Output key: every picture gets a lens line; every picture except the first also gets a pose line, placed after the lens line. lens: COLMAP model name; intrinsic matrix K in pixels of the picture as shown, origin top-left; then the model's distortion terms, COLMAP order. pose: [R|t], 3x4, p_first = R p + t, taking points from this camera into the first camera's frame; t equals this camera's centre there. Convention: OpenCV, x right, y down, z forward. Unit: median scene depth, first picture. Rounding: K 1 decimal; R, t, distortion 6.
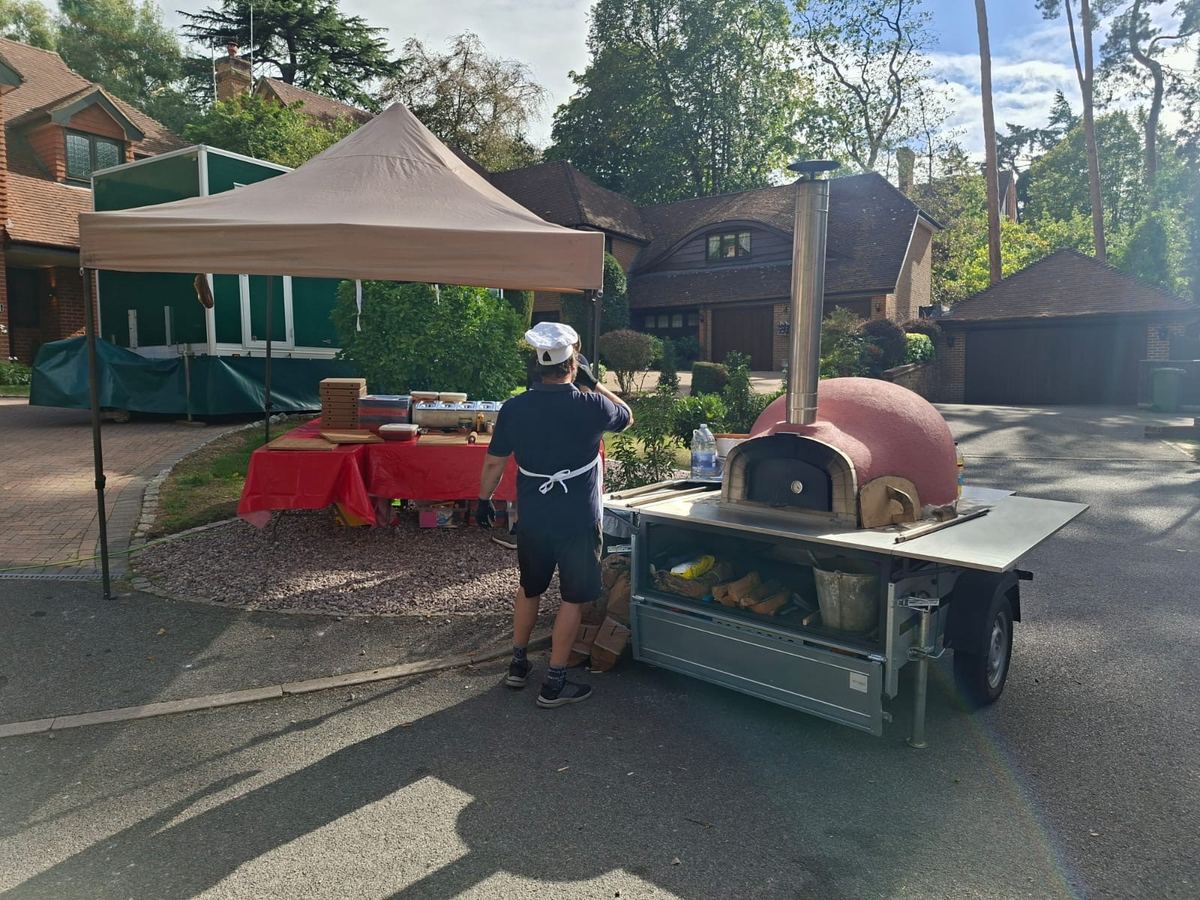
lens RADIAL K [[828.6, 0, 601.9], [0, 828.6, 444.9], [0, 0, 1]] dist [0.103427, -0.118150]
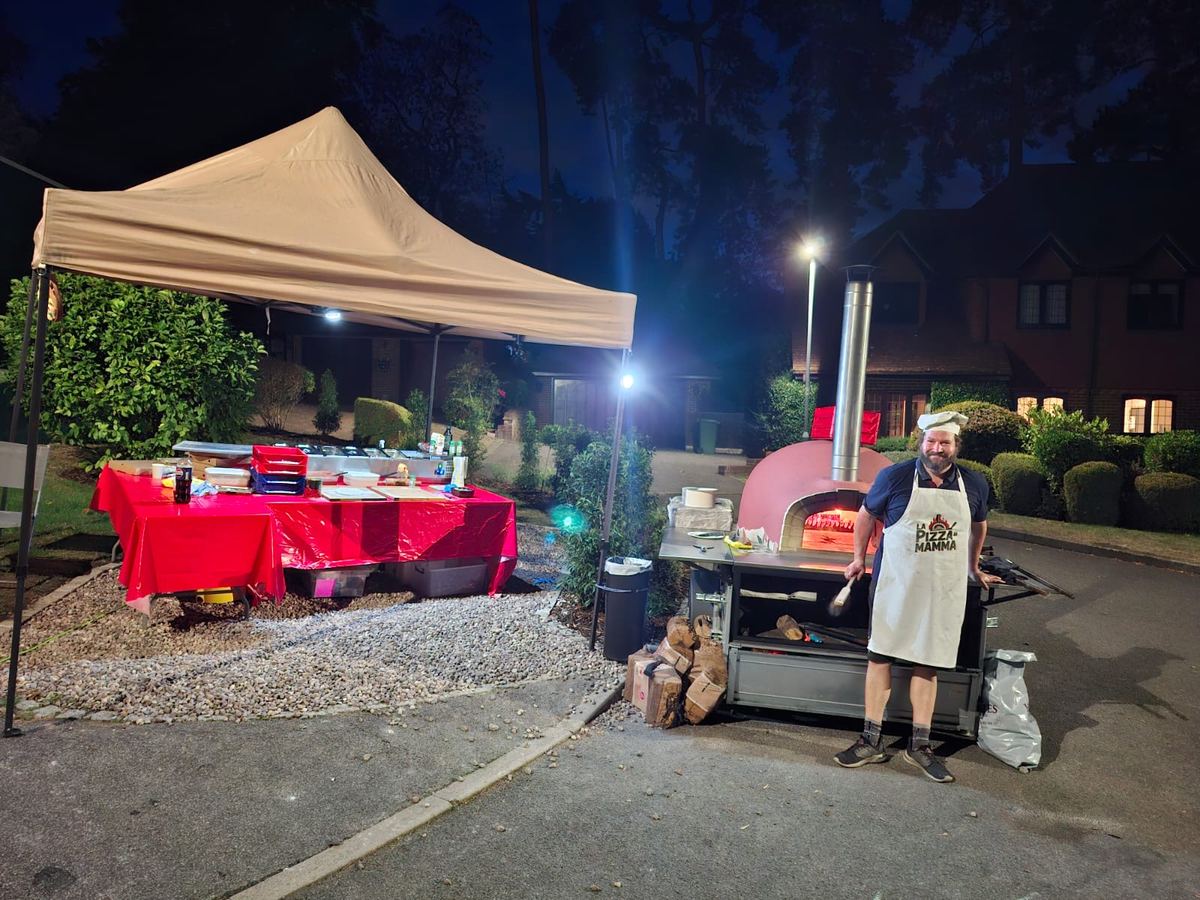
lens RADIAL K [[847.2, 0, 600.1], [0, 847.2, 444.4], [0, 0, 1]] dist [0.085602, -0.094899]
pose [[0.837705, 0.014155, 0.545939, -0.410376], [0.007176, 0.999292, -0.036920, -0.020496], [-0.546075, 0.034845, 0.837011, 0.098202]]
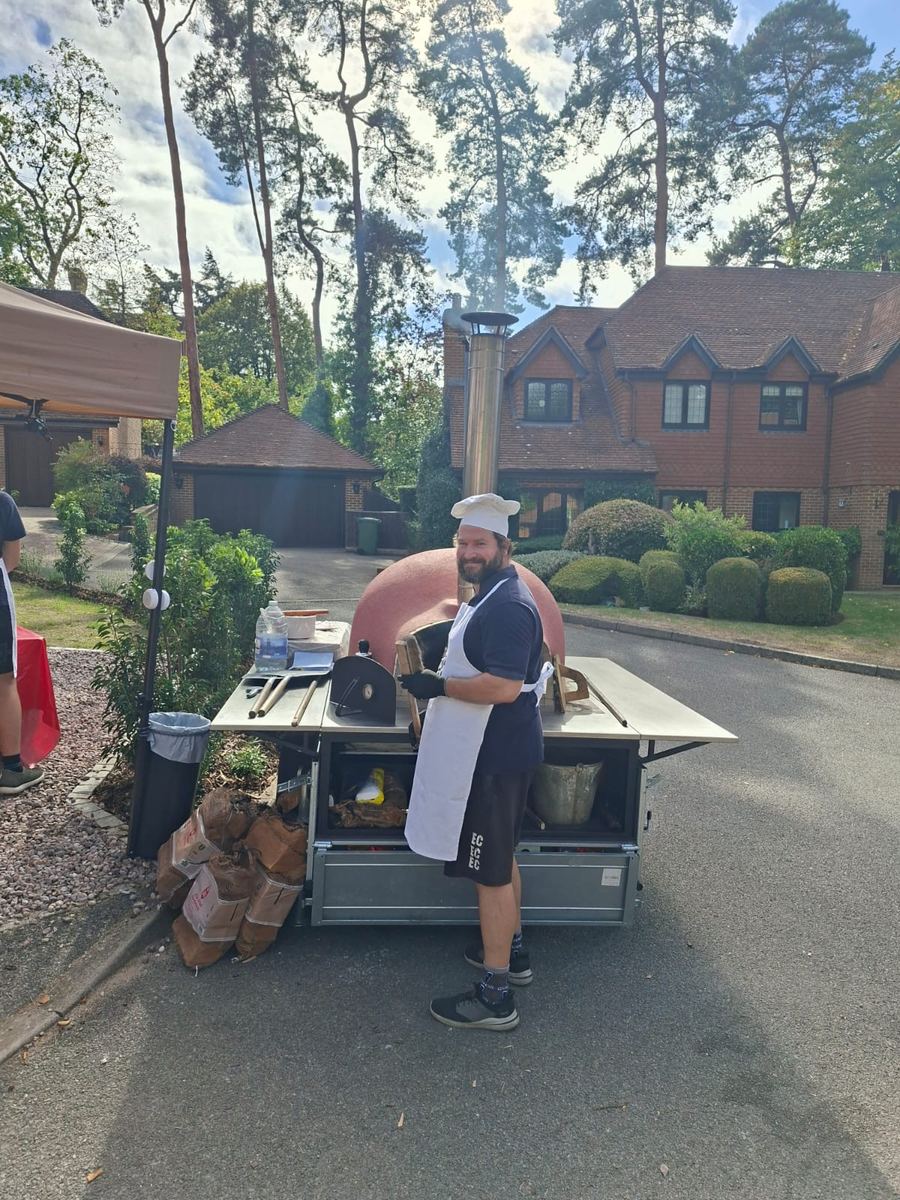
lens RADIAL K [[835.6, 0, 469.2], [0, 835.6, 592.8], [0, 0, 1]] dist [0.072851, -0.079960]
pose [[0.691231, -0.039097, 0.721575, -0.238074], [0.028016, 0.999235, 0.027303, -0.035926], [-0.722090, 0.001343, 0.691798, 0.217494]]
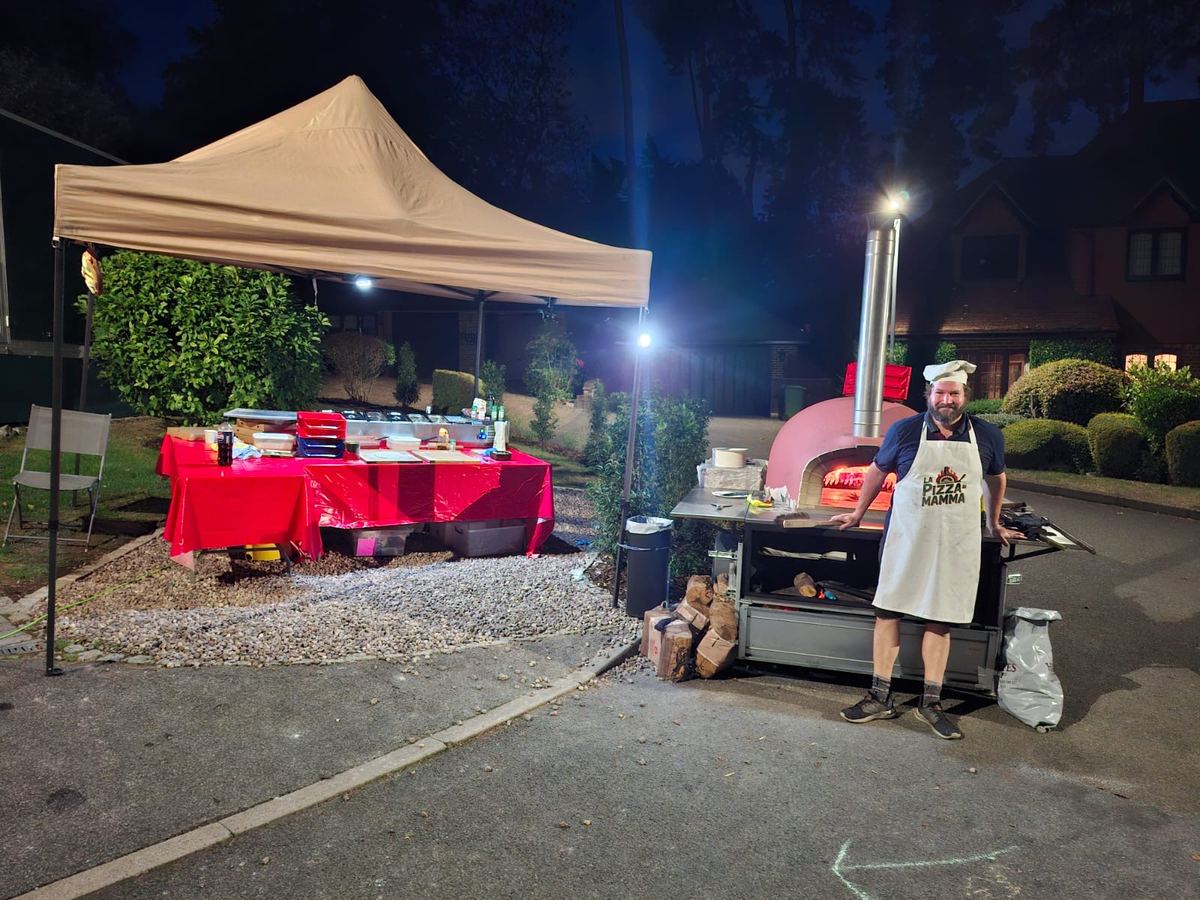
lens RADIAL K [[848.5, 0, 613.9], [0, 848.5, 453.3], [0, 0, 1]] dist [0.104835, -0.133161]
pose [[0.888934, -0.018771, 0.457650, -0.353502], [0.018318, 0.999817, 0.005429, -0.009298], [-0.457668, 0.003557, 0.889116, 0.059590]]
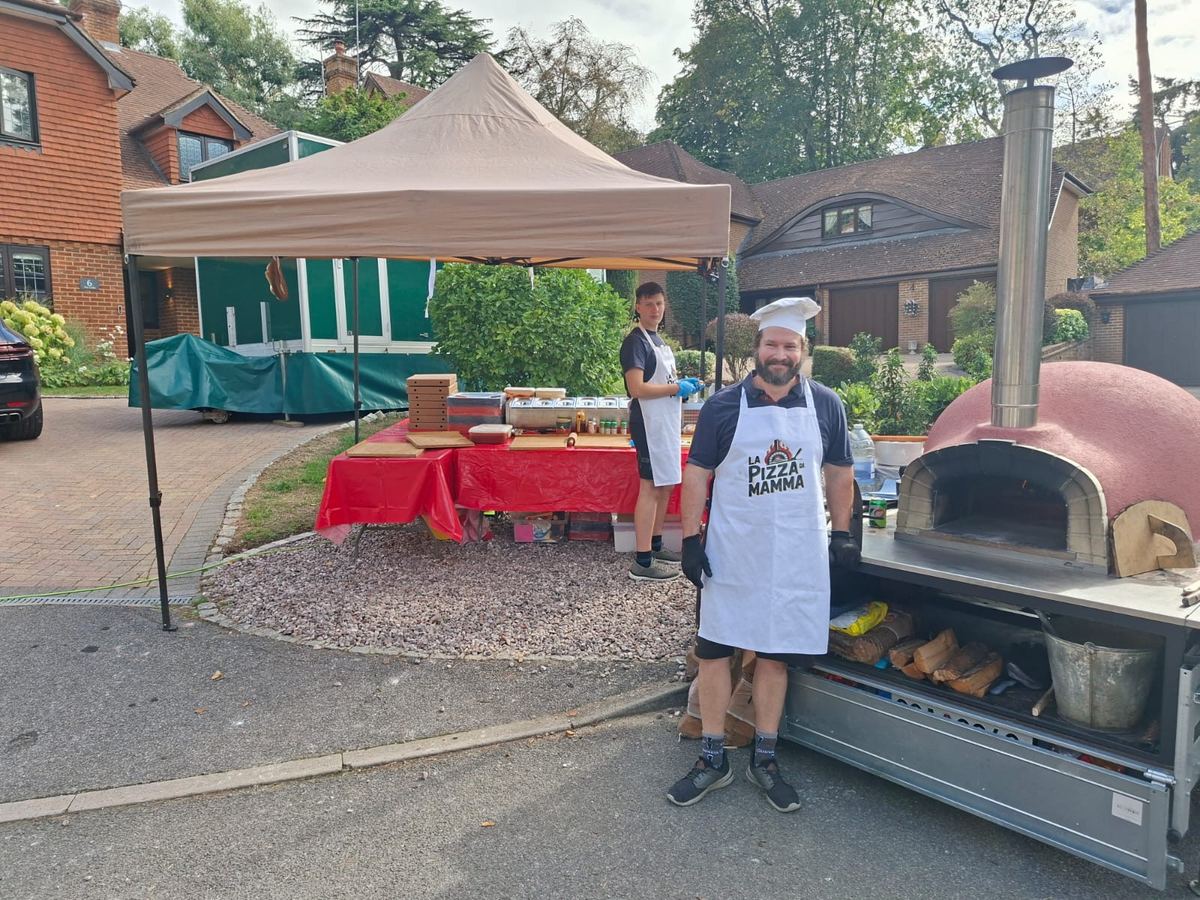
lens RADIAL K [[828.6, 0, 601.9], [0, 828.6, 444.9], [0, 0, 1]] dist [0.103427, -0.118150]
pose [[0.991980, -0.008608, -0.126104, -0.014058], [0.010293, 0.999866, 0.012711, -0.012990], [0.125978, -0.013907, 0.991936, 0.128568]]
